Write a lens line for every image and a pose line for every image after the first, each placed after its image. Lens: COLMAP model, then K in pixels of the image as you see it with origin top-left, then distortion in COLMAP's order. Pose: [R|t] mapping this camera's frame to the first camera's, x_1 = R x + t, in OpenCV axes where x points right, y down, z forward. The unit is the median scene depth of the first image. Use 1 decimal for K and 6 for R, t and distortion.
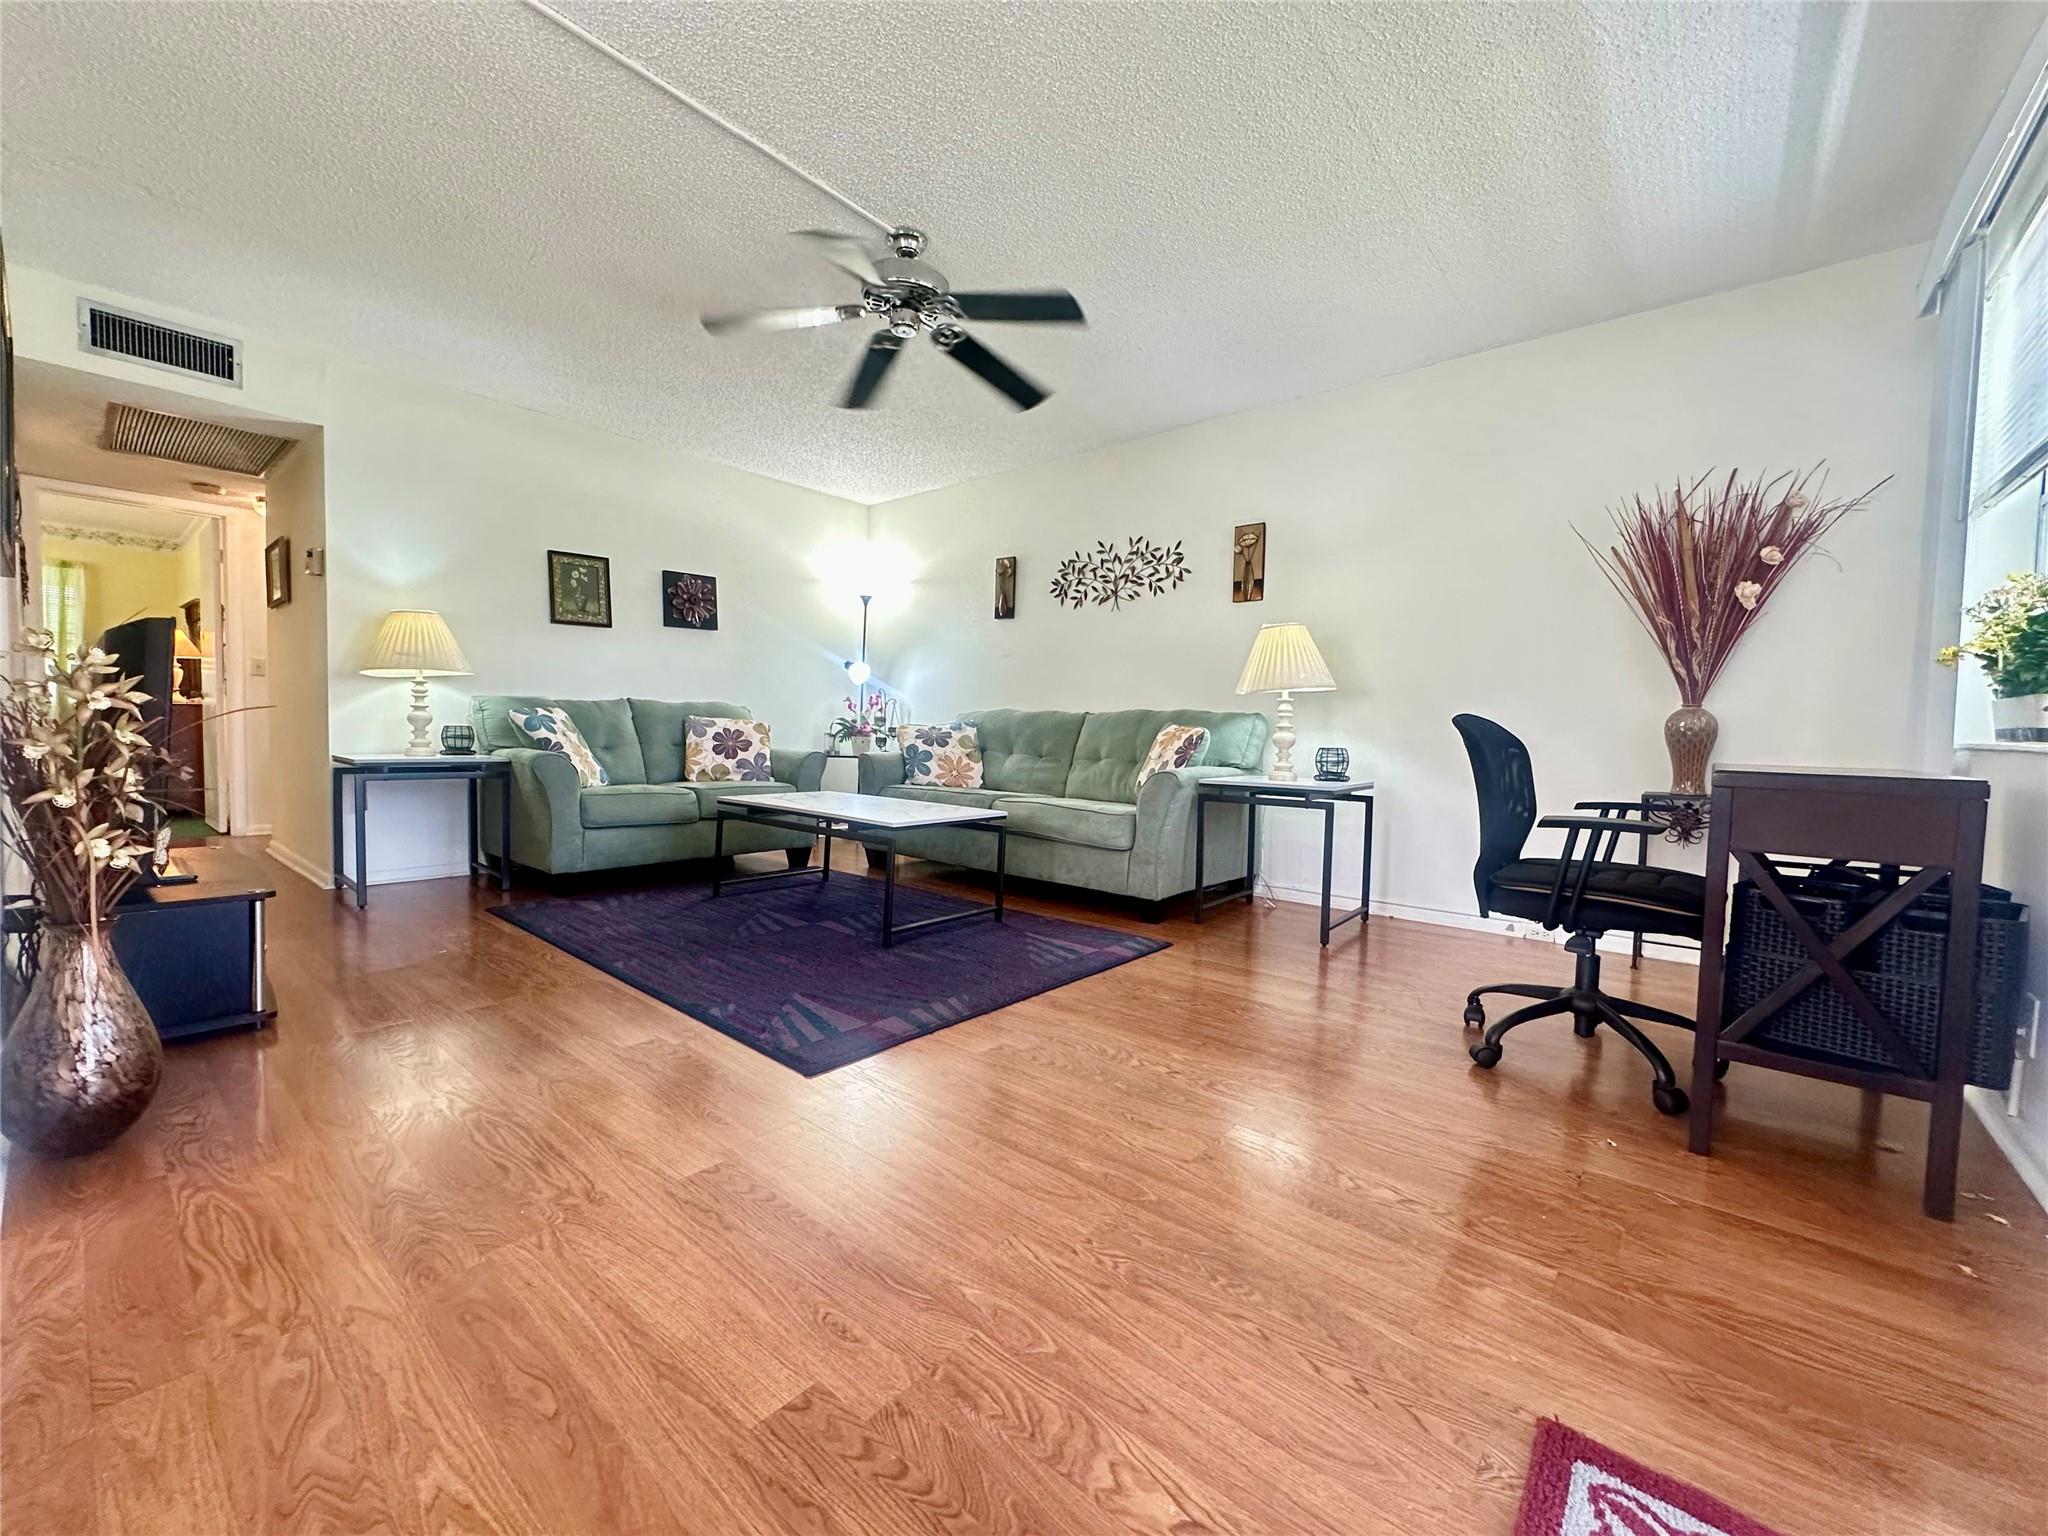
lens RADIAL K [[816.7, 0, 1022.7], [0, 816.7, 767.0], [0, 0, 1]] dist [-0.001016, 0.000256]
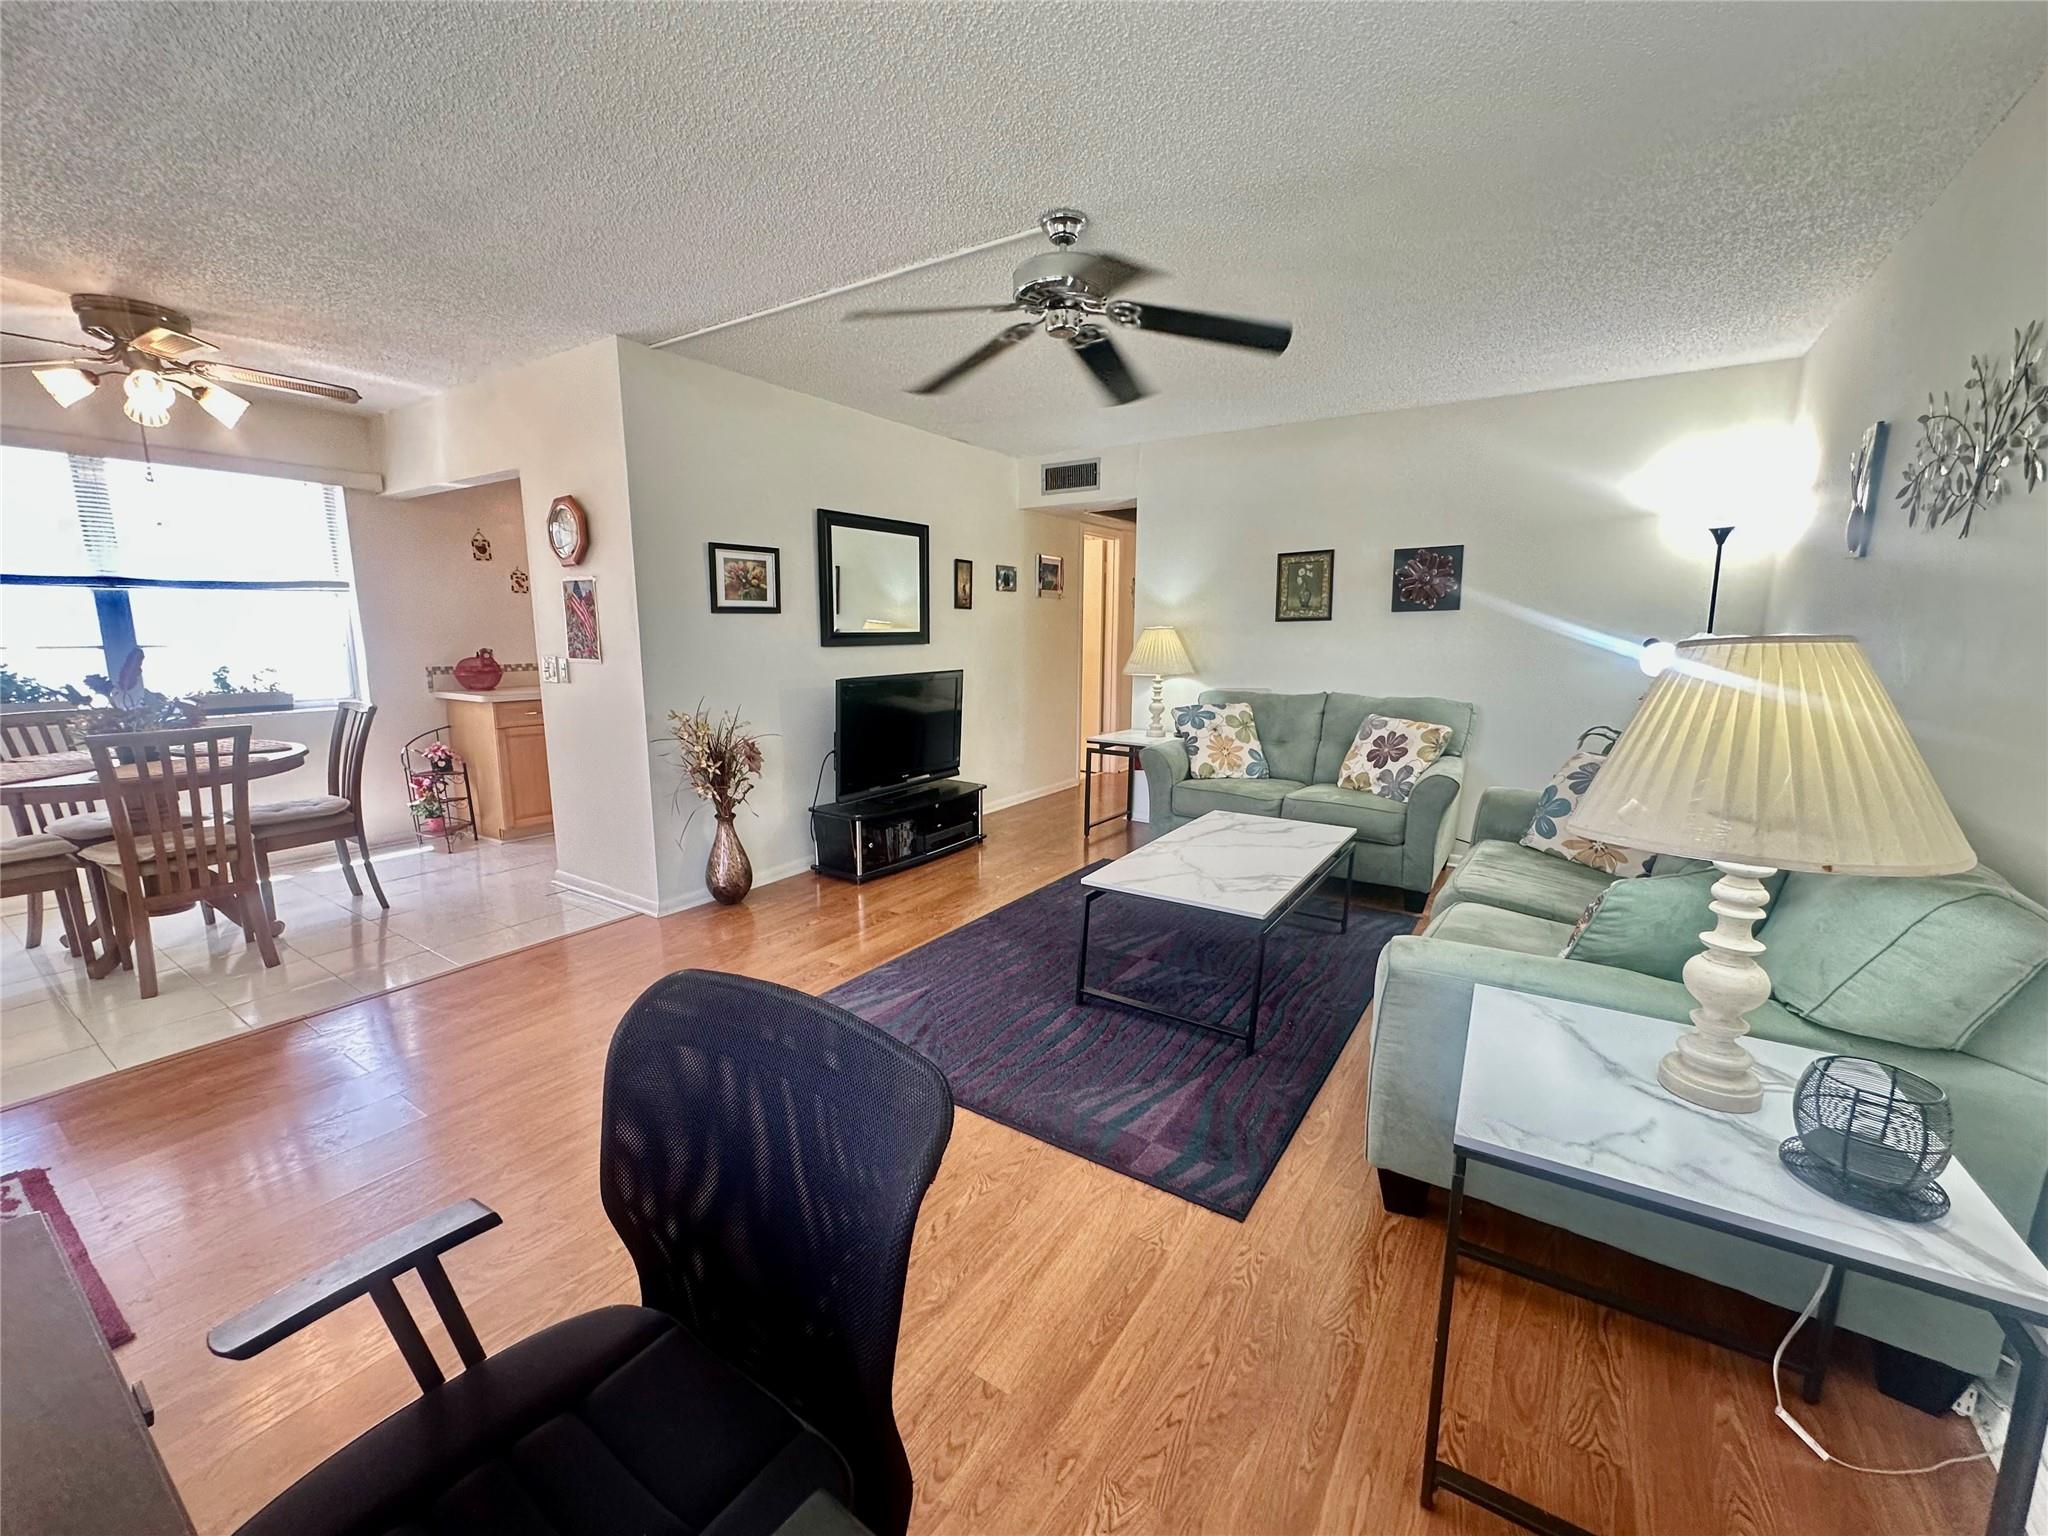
lens RADIAL K [[816.7, 0, 1019.5], [0, 816.7, 765.4], [0, 0, 1]] dist [-0.001016, 0.000256]
pose [[0.116529, 0.143293, -0.982796, 0.483638], [-0.046162, 0.989249, 0.138761, -0.122810], [0.992114, 0.029199, 0.121891, 0.537130]]
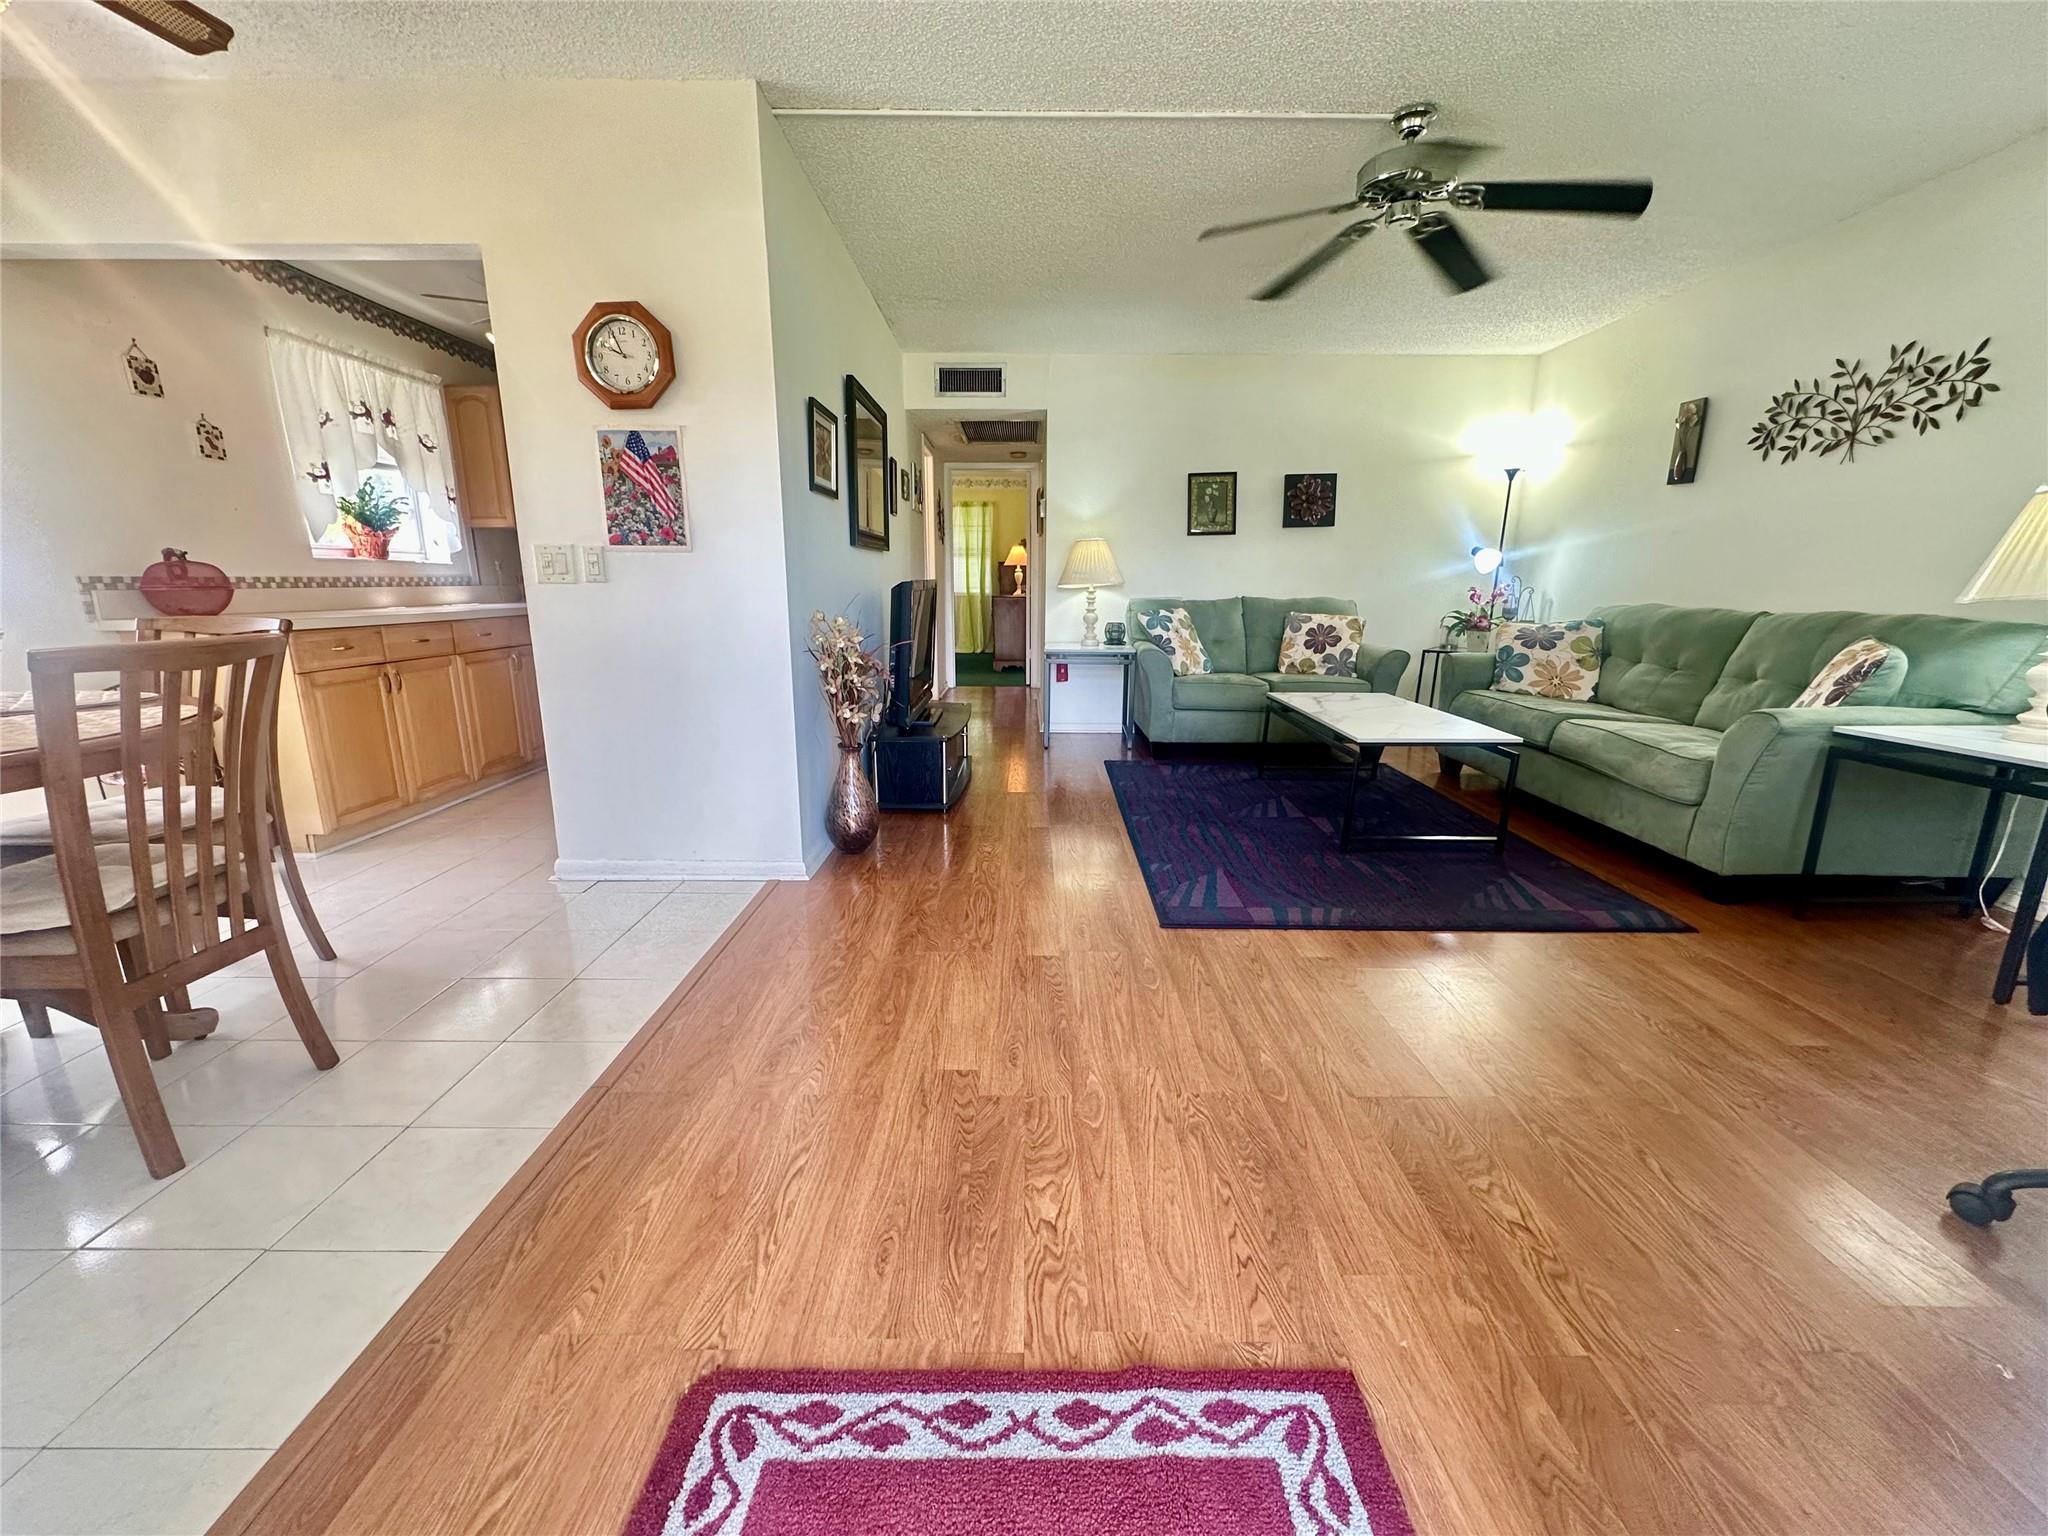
lens RADIAL K [[816.7, 0, 1022.8], [0, 816.7, 764.7], [0, 0, 1]] dist [-0.001016, 0.000256]
pose [[0.640734, 0.148683, -0.753228, 0.237131], [-0.023644, 0.984425, 0.174208, -0.046217], [0.767398, -0.093812, 0.634271, 0.004134]]
